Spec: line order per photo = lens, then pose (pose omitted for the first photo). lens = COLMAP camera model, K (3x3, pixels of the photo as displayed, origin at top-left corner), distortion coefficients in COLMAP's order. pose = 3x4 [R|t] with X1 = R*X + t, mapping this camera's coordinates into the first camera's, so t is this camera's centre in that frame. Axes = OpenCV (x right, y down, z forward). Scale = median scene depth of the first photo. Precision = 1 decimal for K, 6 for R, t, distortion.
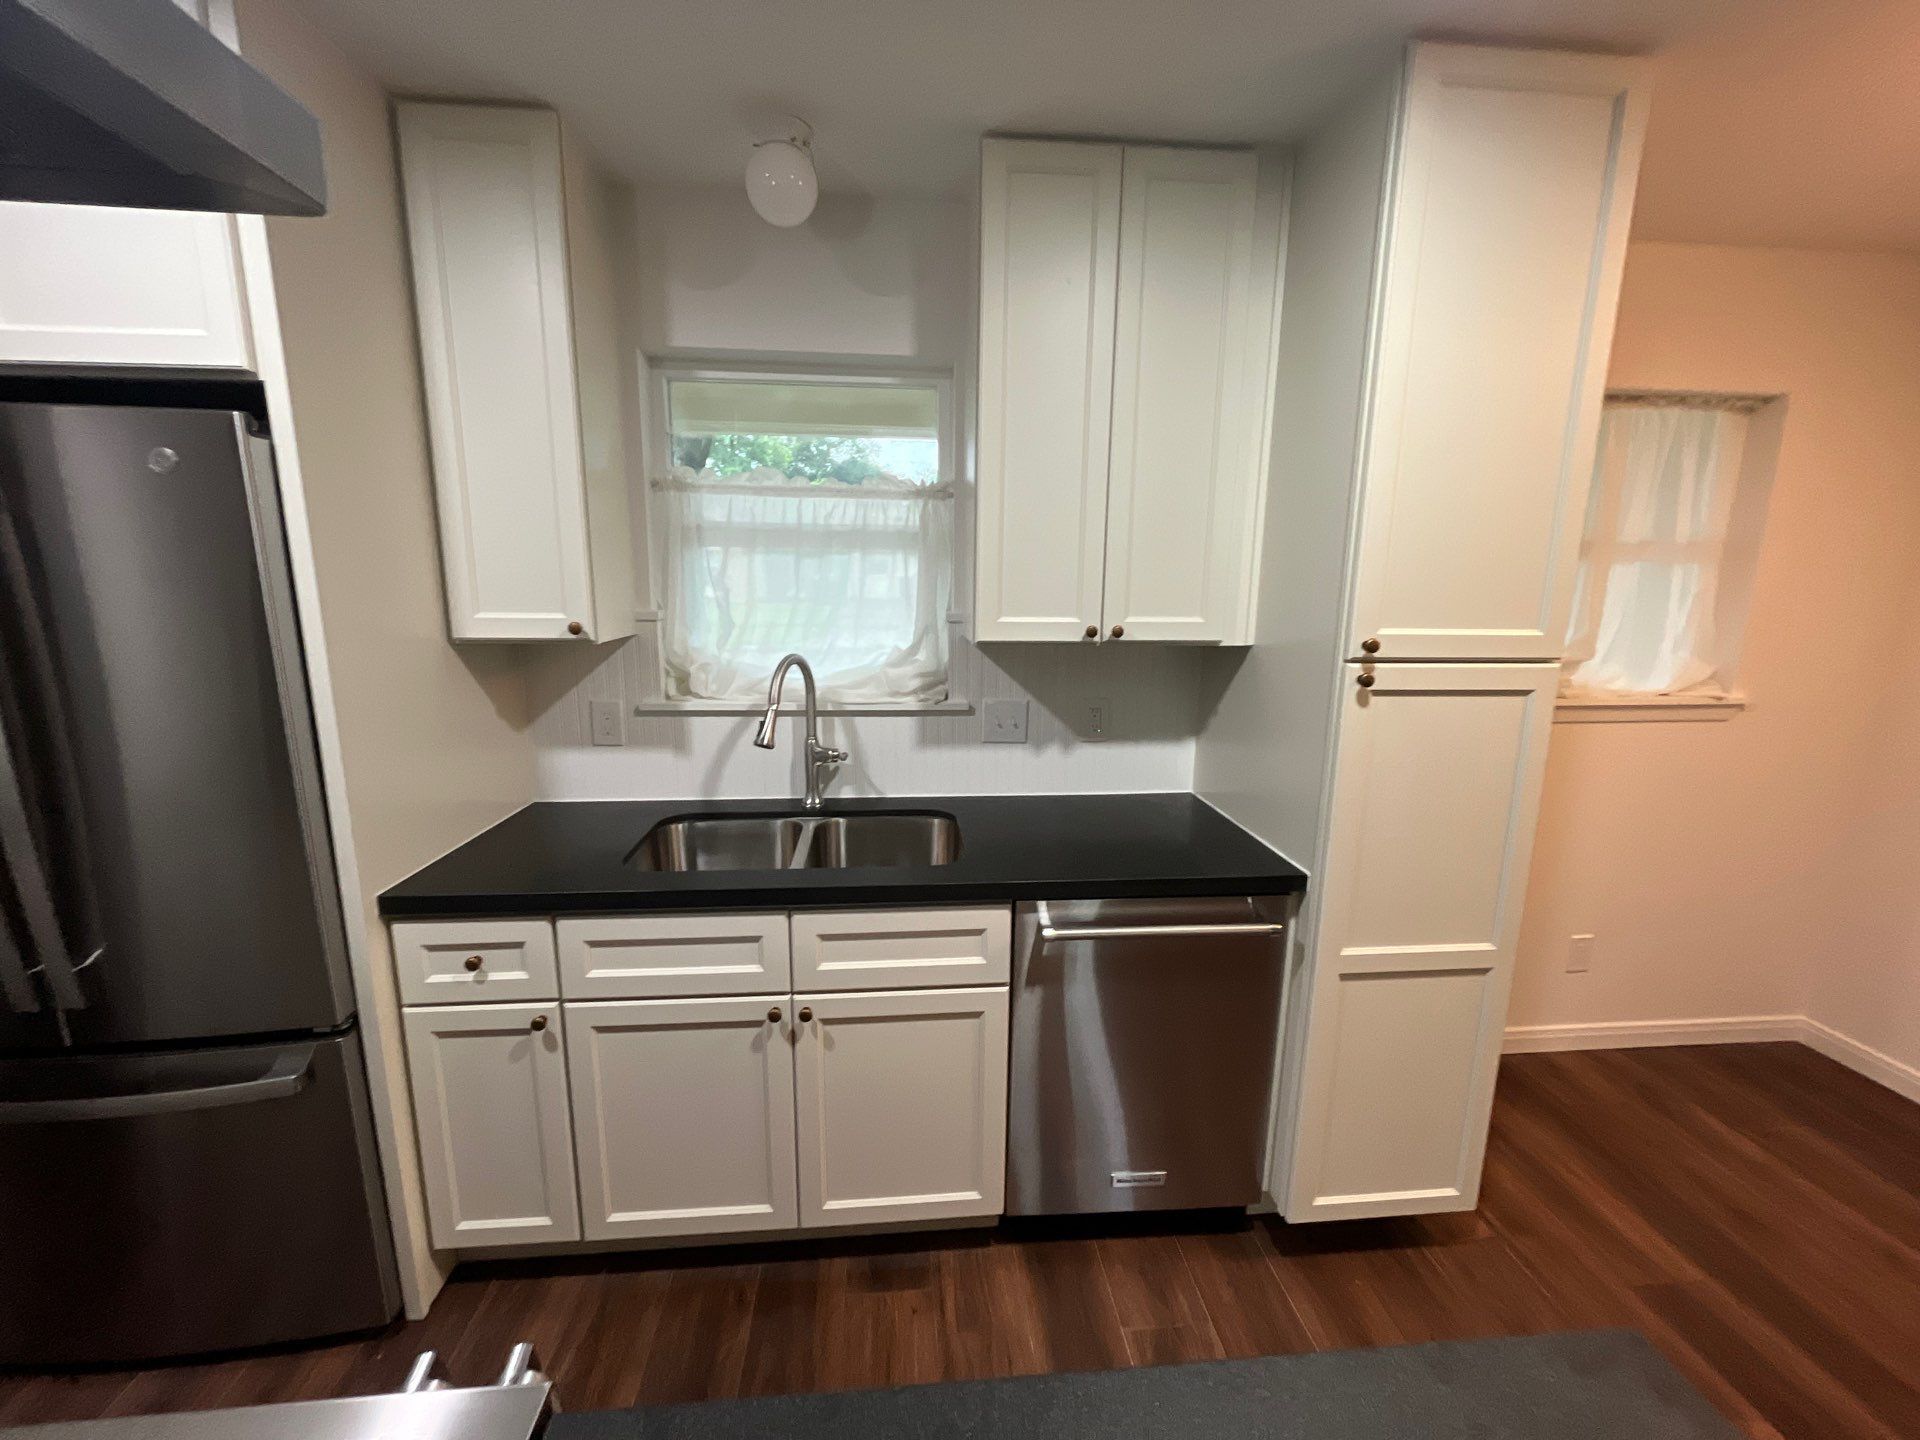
lens RADIAL K [[781.1, 0, 960.0], [0, 781.1, 720.0], [0, 0, 1]] dist [-0.002425, -0.000042]
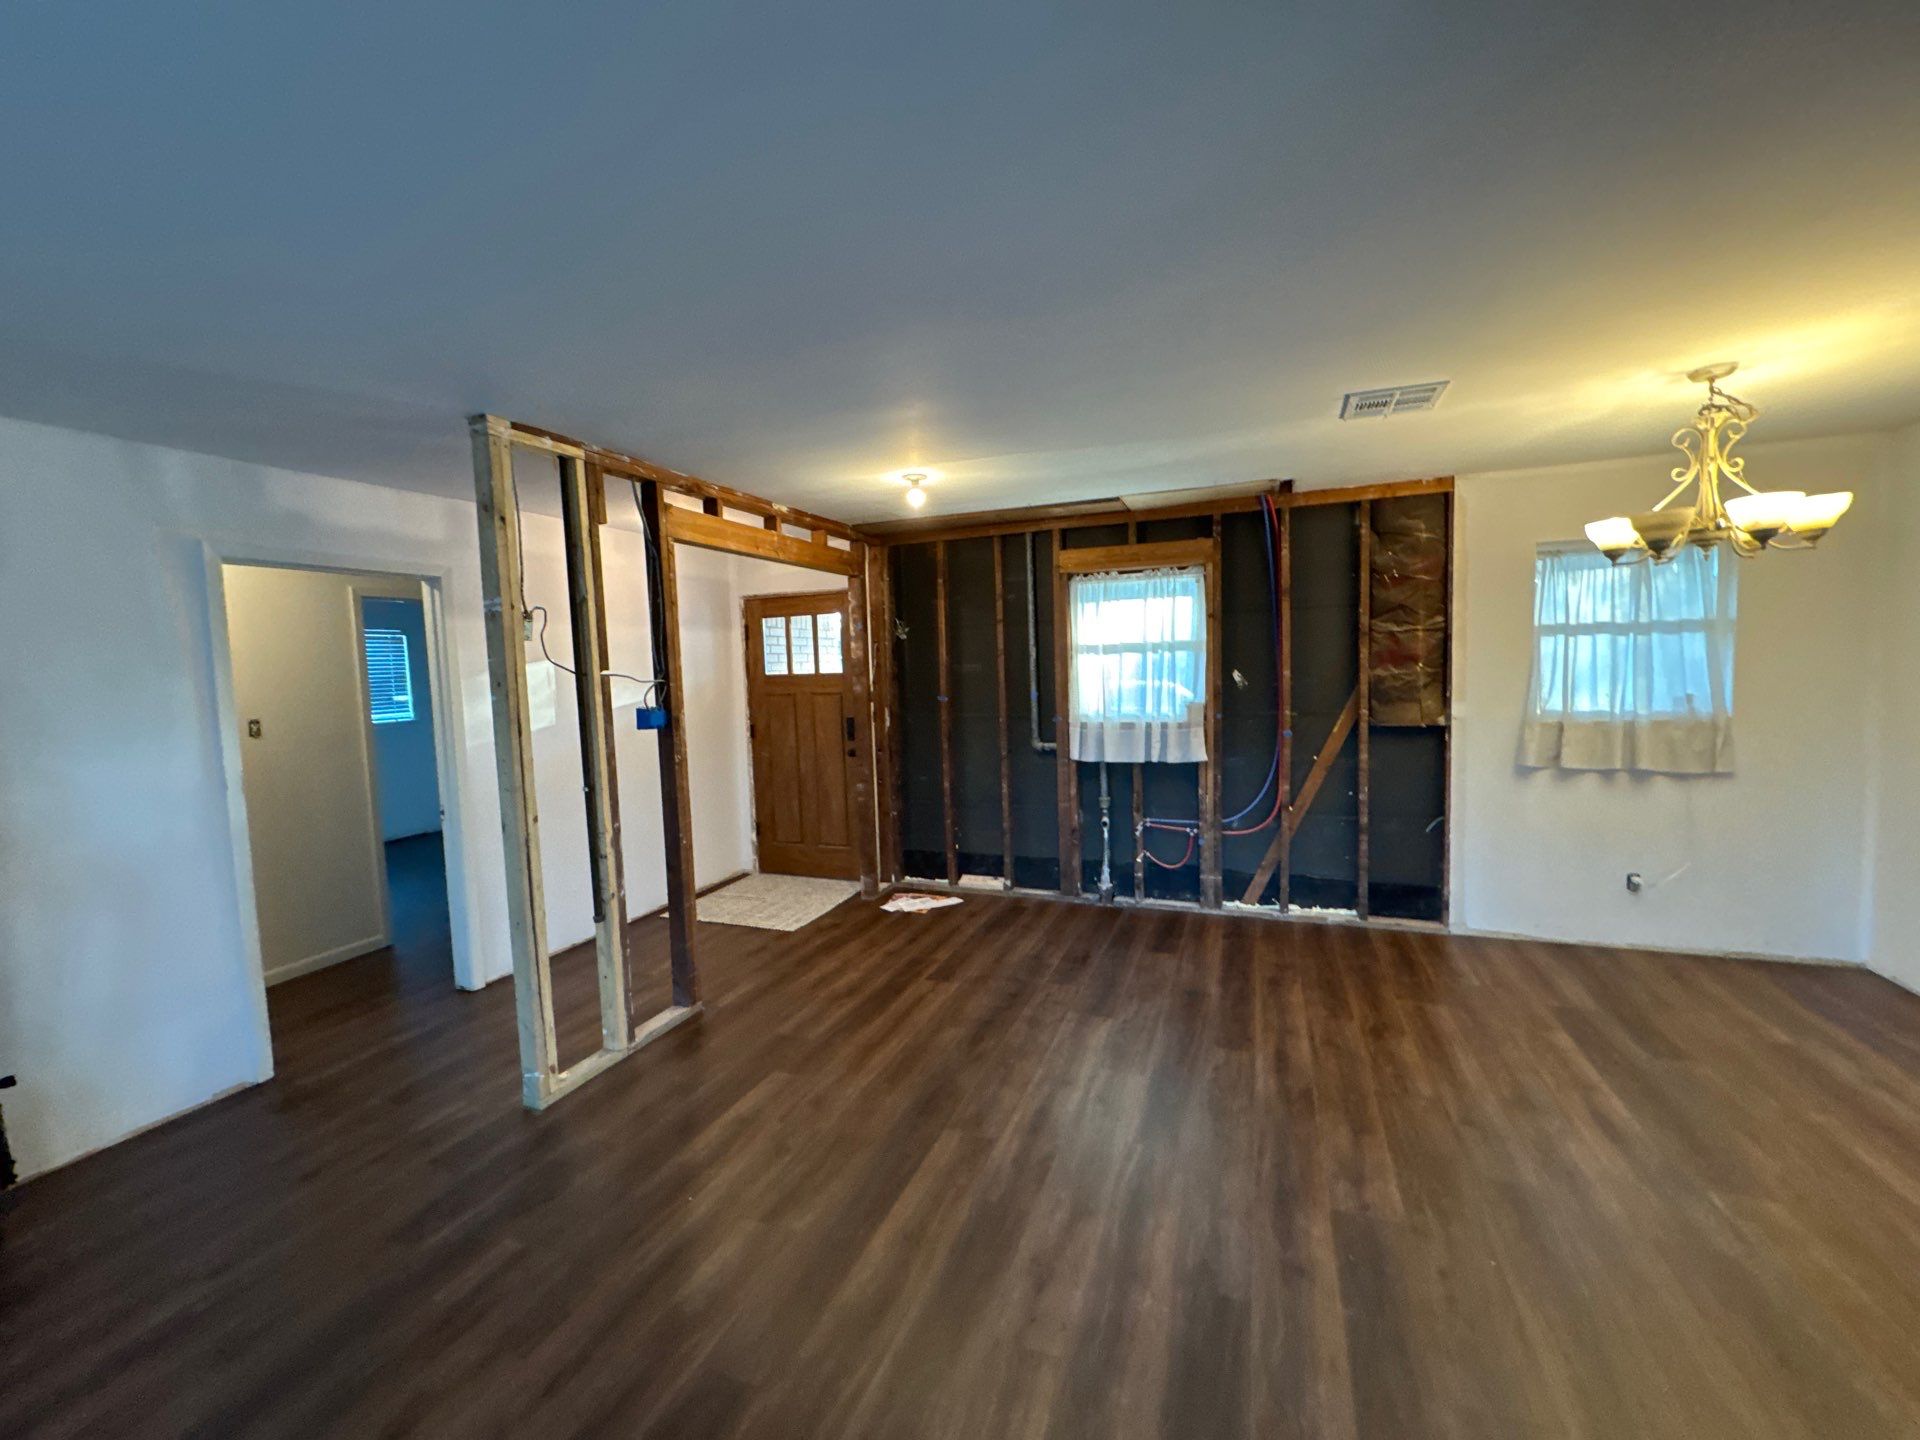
lens RADIAL K [[755.7, 0, 960.0], [0, 755.7, 720.0], [0, 0, 1]] dist [-0.001003, -0.000054]
pose [[0.891905, -0.012510, -0.452050, 0.348712], [-0.040485, 0.993395, -0.107369, 0.233826], [0.450407, 0.114064, 0.885507, -1.185326]]
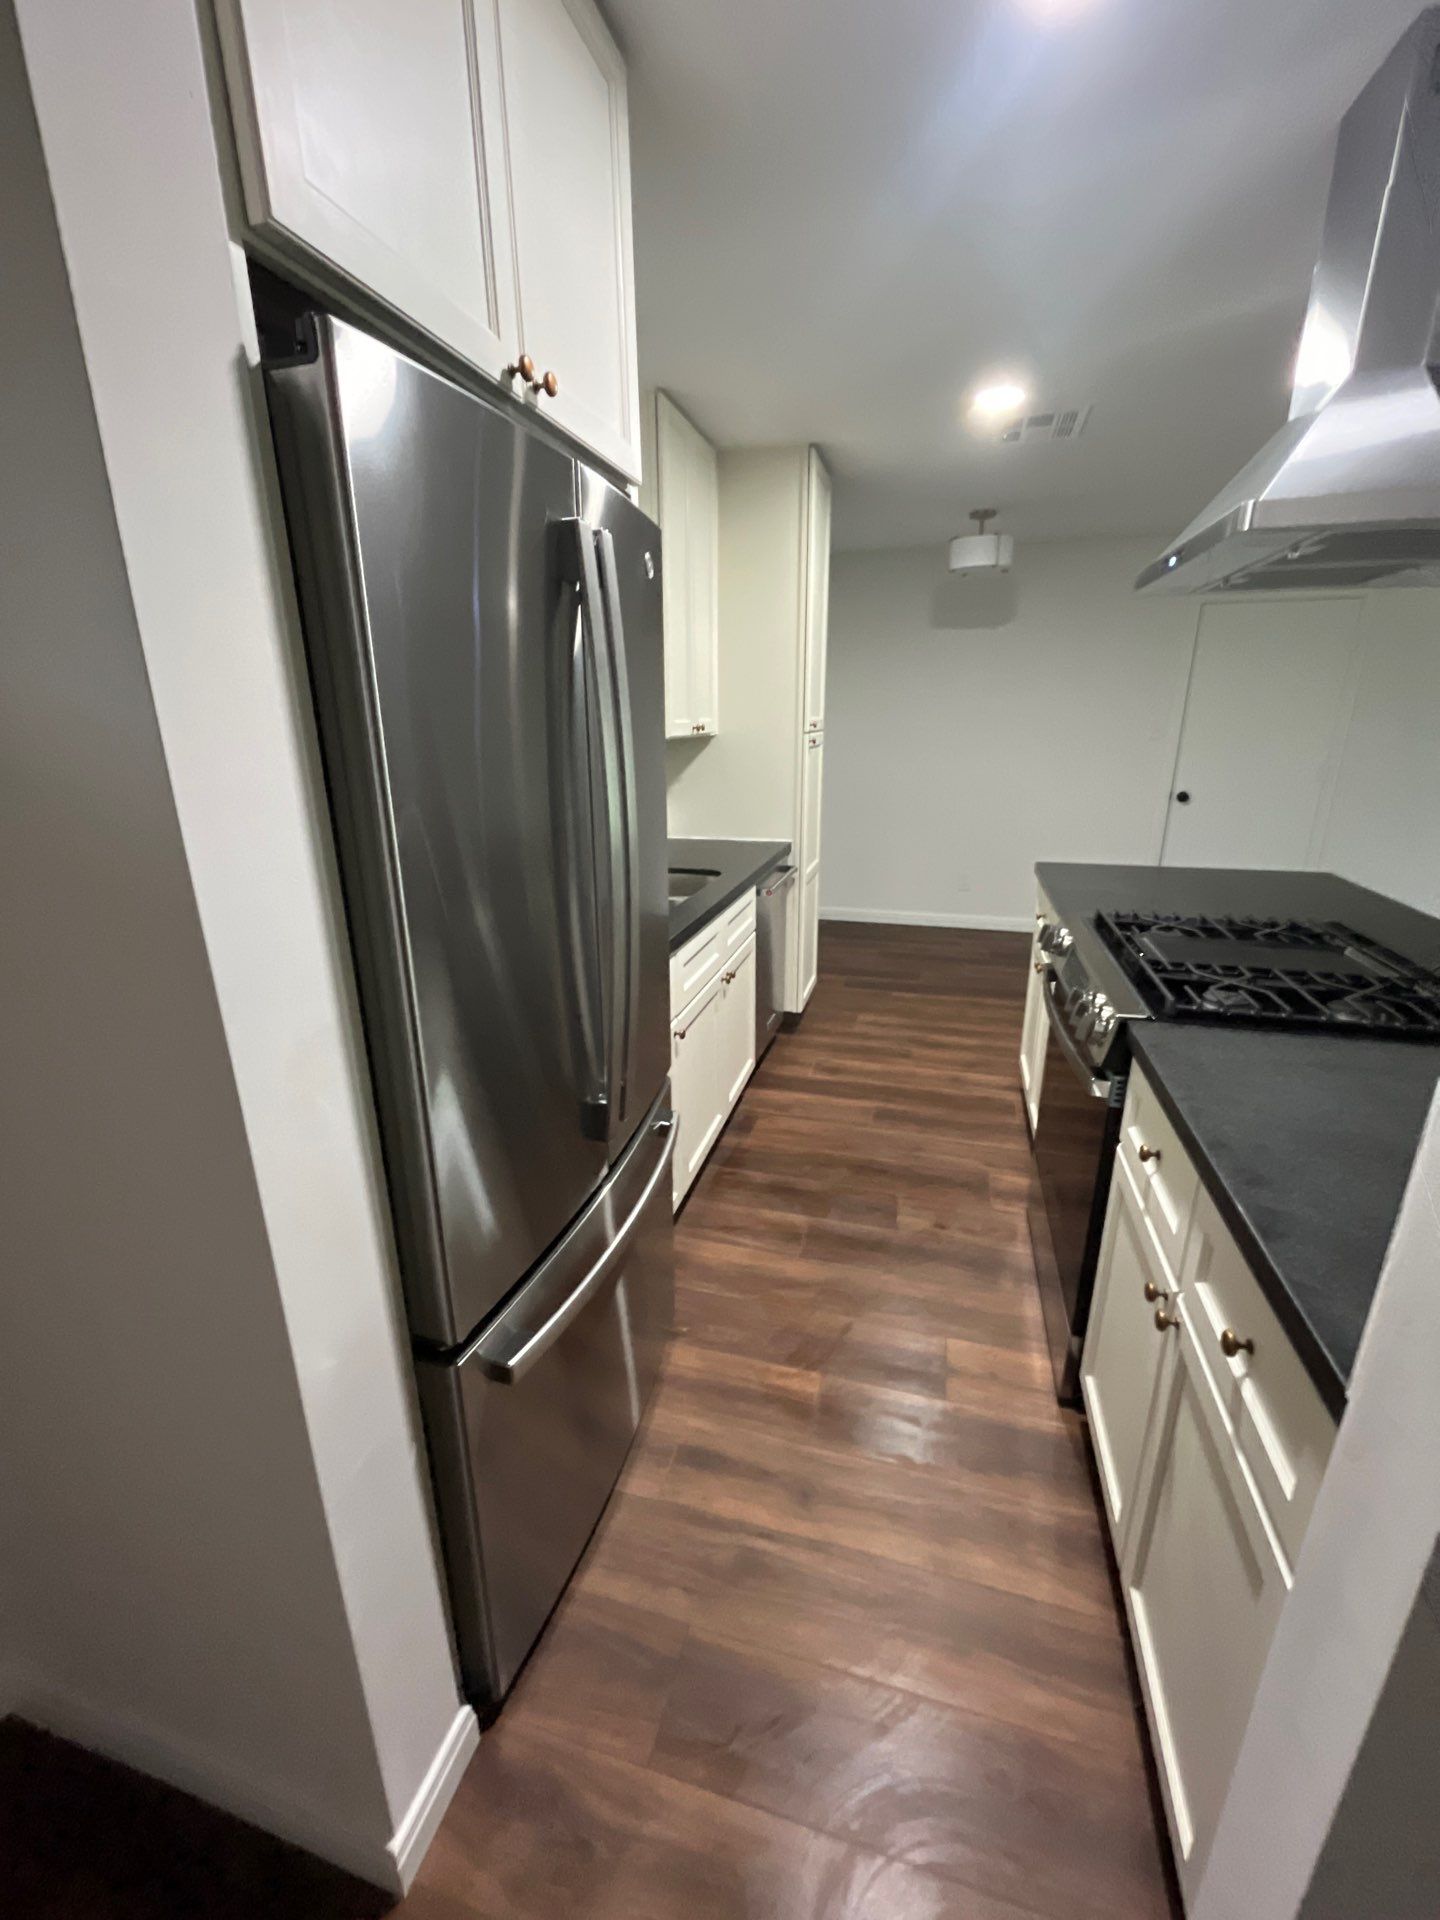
lens RADIAL K [[781.1, 0, 720.0], [0, 781.1, 960.0], [0, 0, 1]] dist [-0.002425, -0.000042]
pose [[0.354257, -0.293884, 0.887769, -1.238305], [0.186282, 0.952487, 0.240973, -0.031282], [-0.916406, 0.080009, 0.392171, 0.301507]]
